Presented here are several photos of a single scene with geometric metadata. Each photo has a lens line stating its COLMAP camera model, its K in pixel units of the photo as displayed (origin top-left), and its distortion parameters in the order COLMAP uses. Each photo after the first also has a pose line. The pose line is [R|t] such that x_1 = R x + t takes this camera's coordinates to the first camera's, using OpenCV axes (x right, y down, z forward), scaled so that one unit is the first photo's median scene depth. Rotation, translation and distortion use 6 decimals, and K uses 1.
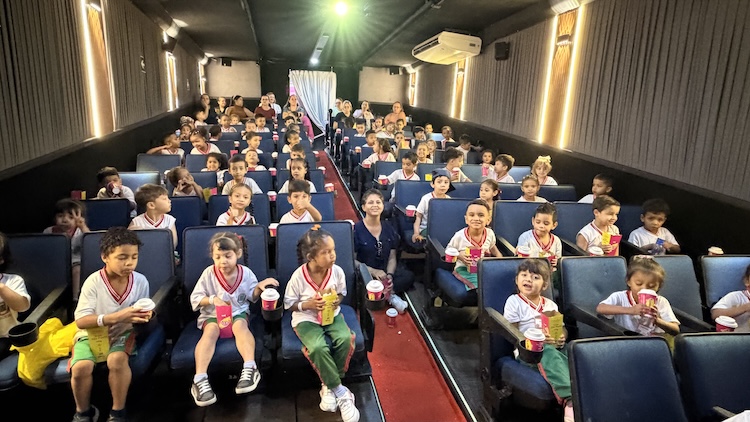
lens RADIAL K [[416.0, 0, 376.3], [0, 416.0, 212.3], [0, 0, 1]] dist [-0.000106, 0.004548]
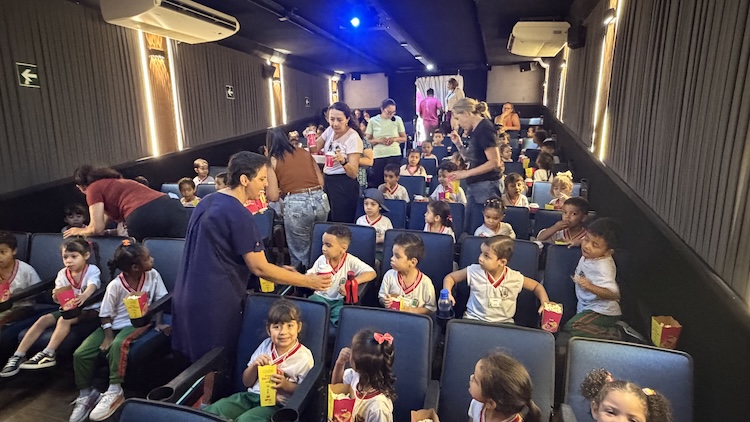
lens RADIAL K [[416.0, 0, 373.7], [0, 416.0, 214.4], [0, 0, 1]] dist [-0.000106, 0.004548]
pose [[0.869383, 0.065990, -0.489712, 0.483315], [-0.064642, 0.997714, 0.019685, -0.049671], [0.489892, 0.014542, 0.871662, 0.154500]]
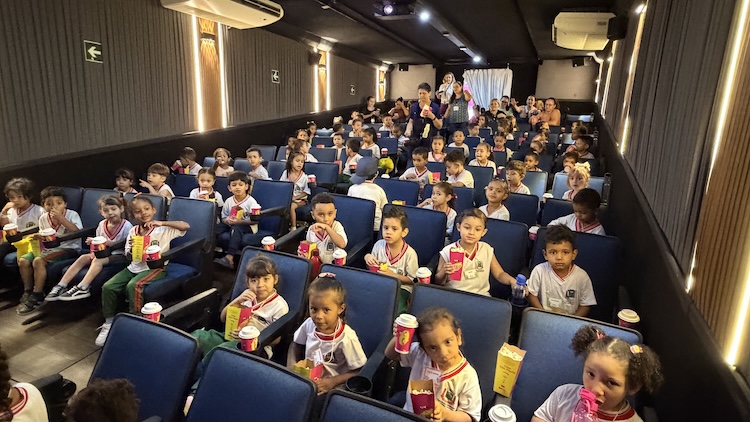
lens RADIAL K [[416.0, 0, 374.2], [0, 416.0, 209.2], [0, 0, 1]] dist [-0.000106, 0.004548]
pose [[0.794581, 0.126043, -0.593931, 0.568842], [-0.132350, 0.990648, 0.033171, -0.028093], [0.592557, 0.052249, 0.803832, 0.172513]]
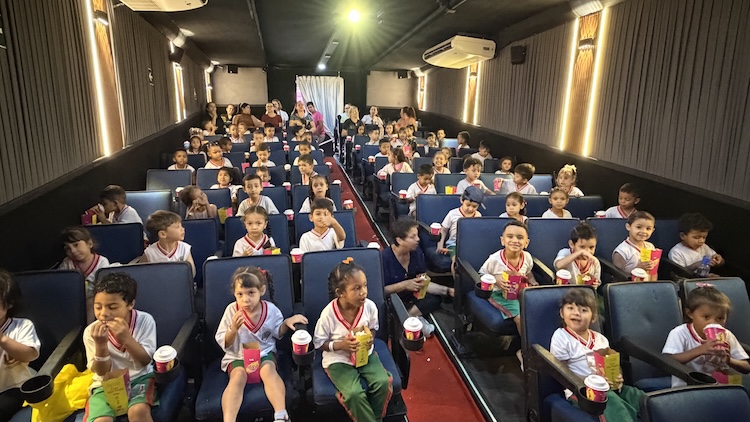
lens RADIAL K [[416.0, 0, 377.7], [0, 416.0, 213.8], [0, 0, 1]] dist [-0.000106, 0.004548]
pose [[0.999834, -0.016777, -0.007156, -0.031423], [0.016793, 0.999857, 0.002214, -0.031582], [0.007118, -0.002334, 0.999972, 0.033531]]
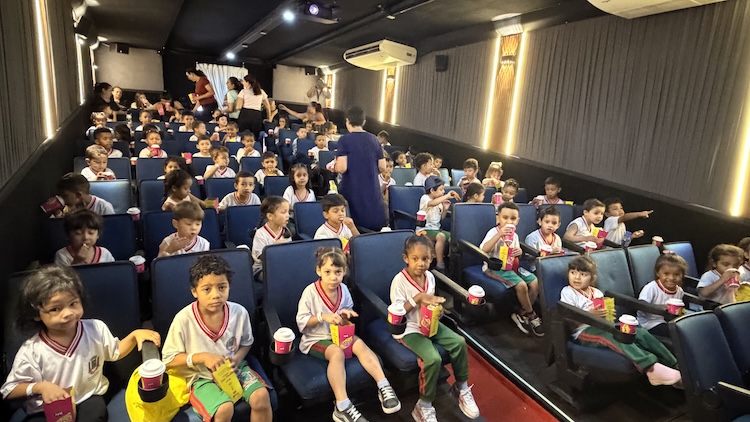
lens RADIAL K [[416.0, 0, 374.7], [0, 416.0, 207.8], [0, 0, 1]] dist [-0.000106, 0.004548]
pose [[0.954875, -0.029326, 0.295558, -0.249868], [0.031331, 0.999507, -0.002048, -0.018260], [-0.295352, 0.011216, 0.955323, 0.025489]]
